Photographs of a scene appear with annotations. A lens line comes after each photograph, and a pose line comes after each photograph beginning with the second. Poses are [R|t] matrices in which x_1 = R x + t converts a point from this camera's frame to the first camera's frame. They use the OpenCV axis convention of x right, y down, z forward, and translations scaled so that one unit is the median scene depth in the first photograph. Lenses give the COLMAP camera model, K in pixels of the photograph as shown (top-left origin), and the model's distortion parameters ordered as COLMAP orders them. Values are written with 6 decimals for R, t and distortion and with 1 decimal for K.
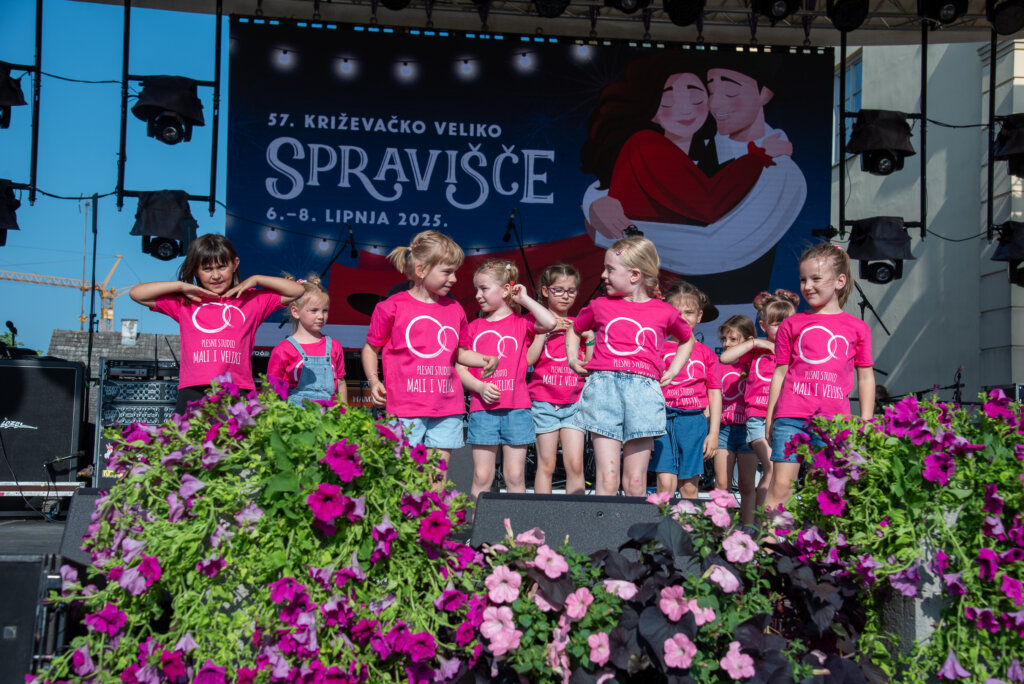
lens RADIAL K [[1191.9, 0, 501.6], [0, 1191.9, 366.4], [0, 0, 1]] dist [0.150984, 0.000000]
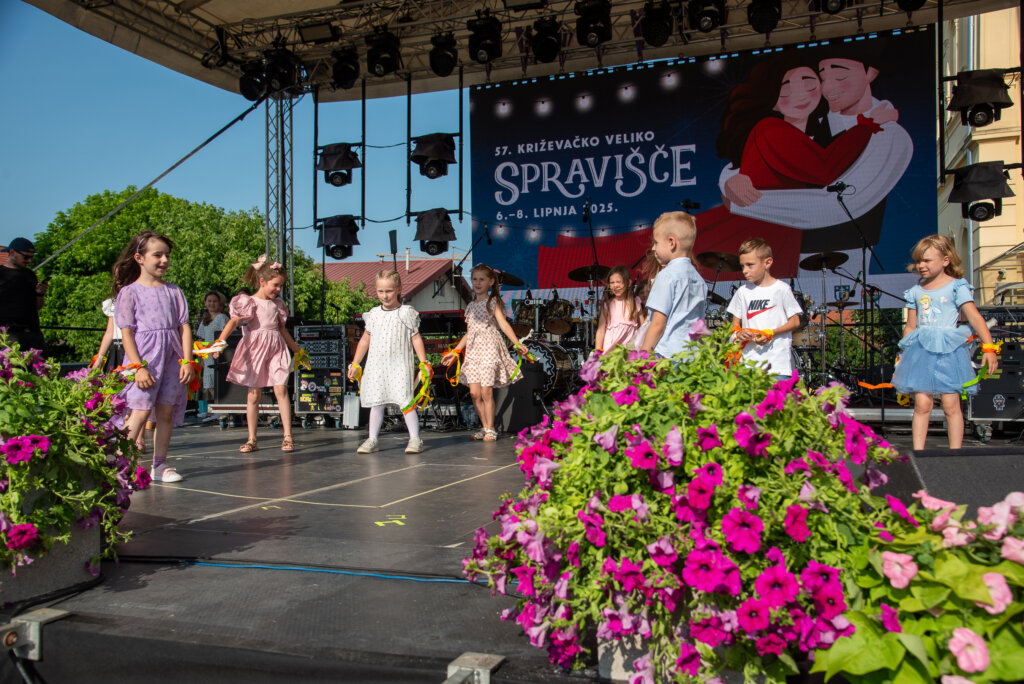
lens RADIAL K [[878.0, 0, 516.6], [0, 878.0, 337.3], [0, 0, 1]] dist [-0.025395, 0.068401]
pose [[0.894762, -0.044690, -0.444301, 0.286405], [0.058191, 0.998164, 0.016788, 0.002308], [0.442736, -0.040876, 0.895720, 0.052301]]
